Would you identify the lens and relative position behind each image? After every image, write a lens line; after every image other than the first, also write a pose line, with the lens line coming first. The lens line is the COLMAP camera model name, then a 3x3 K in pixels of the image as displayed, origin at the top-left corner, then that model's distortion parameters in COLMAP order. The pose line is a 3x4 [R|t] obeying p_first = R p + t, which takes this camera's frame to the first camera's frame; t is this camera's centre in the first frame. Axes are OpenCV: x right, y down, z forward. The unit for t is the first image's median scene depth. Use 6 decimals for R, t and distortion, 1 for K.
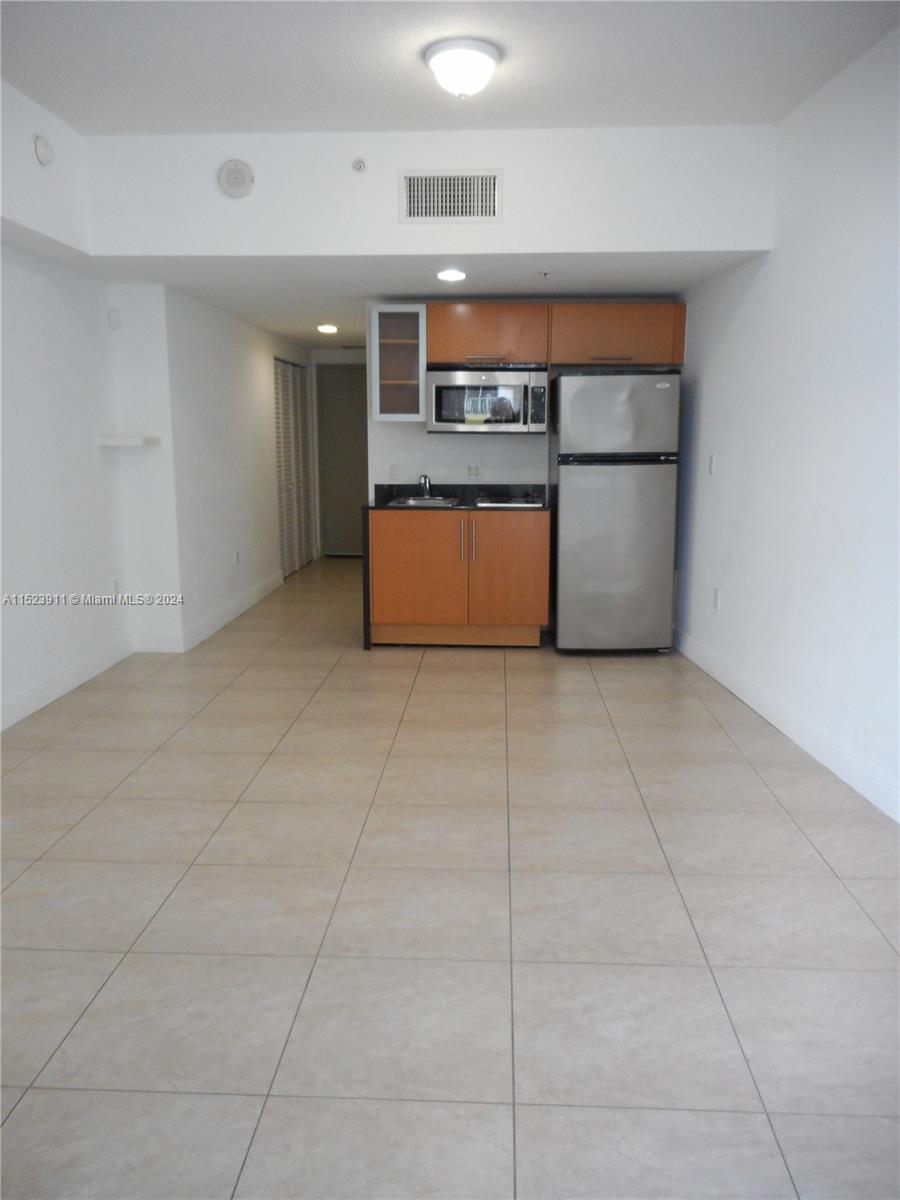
lens RADIAL K [[884.1, 0, 450.0], [0, 884.1, 600.0], [0, 0, 1]] dist [-0.004555, -0.001003]
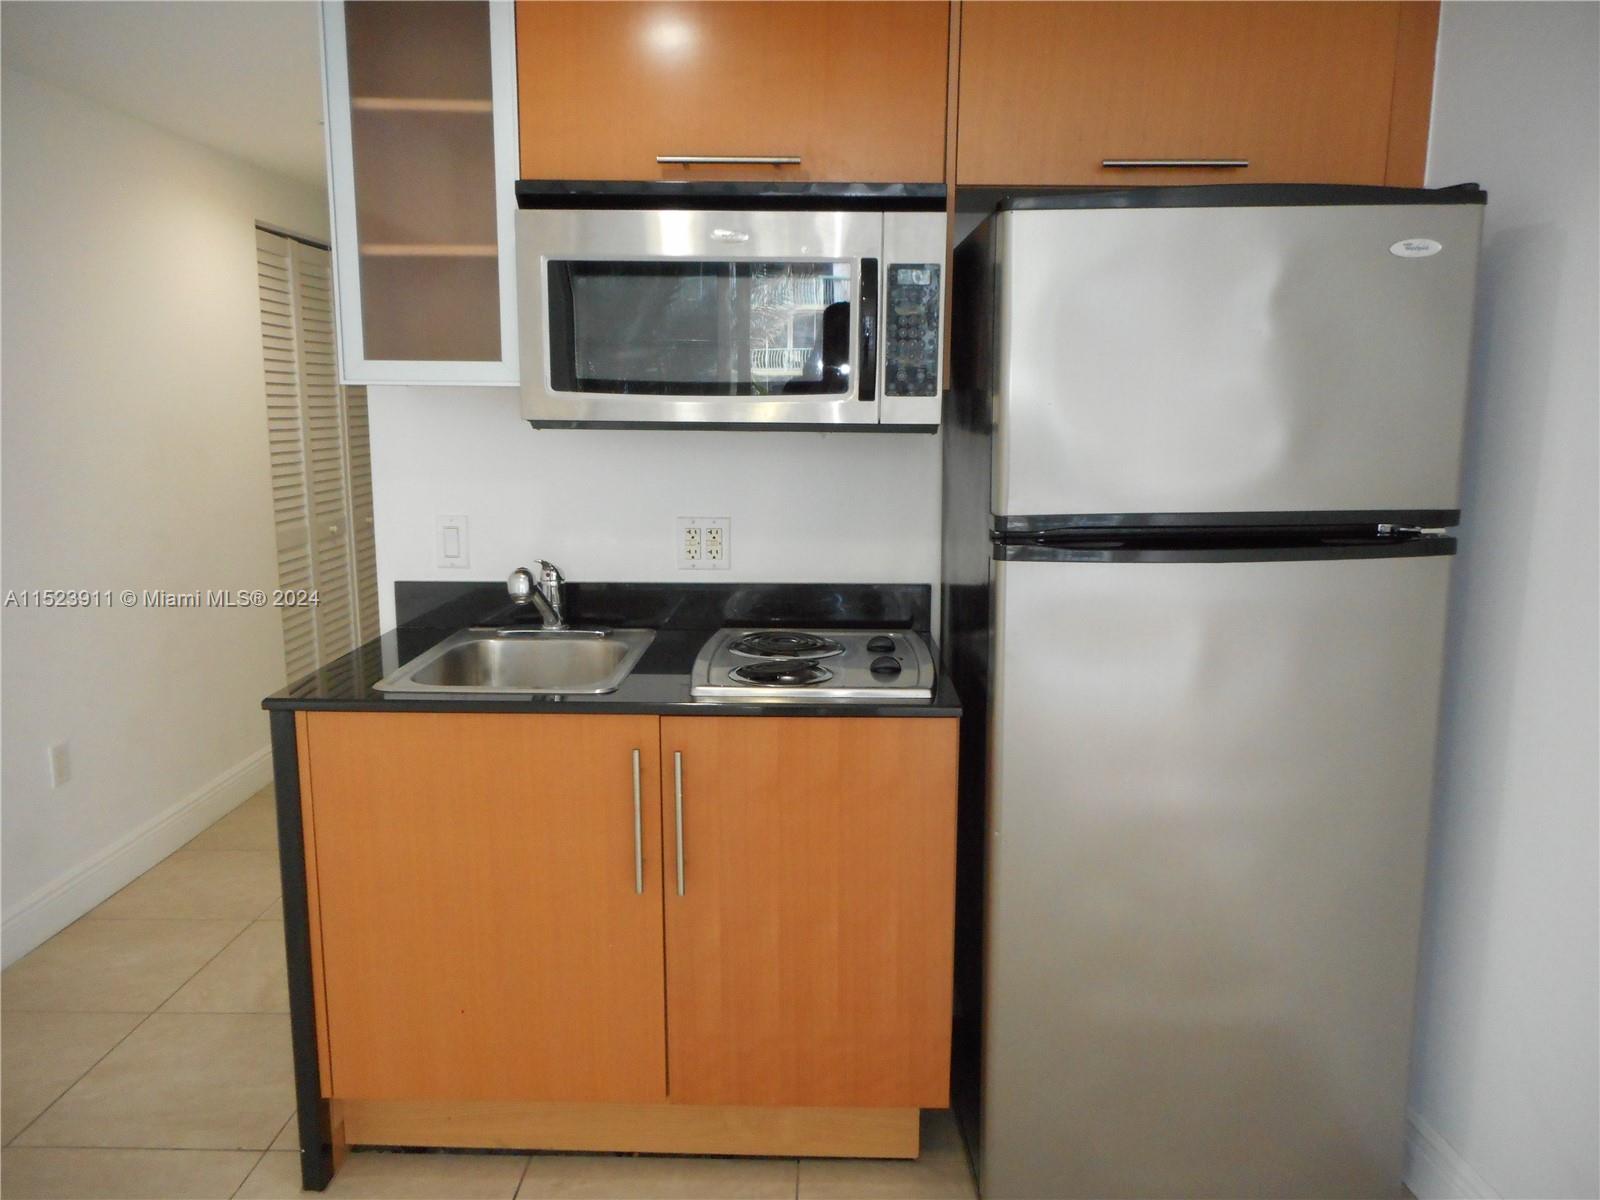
lens RADIAL K [[1192.0, 0, 800.0], [0, 1192.0, 600.0], [0, 0, 1]] dist [0.014597, 0.003864]
pose [[0.999689, -0.001005, 0.024914, 0.053746], [0.001358, 0.999899, -0.014138, -0.128200], [-0.024897, 0.014167, 0.999590, 0.615843]]
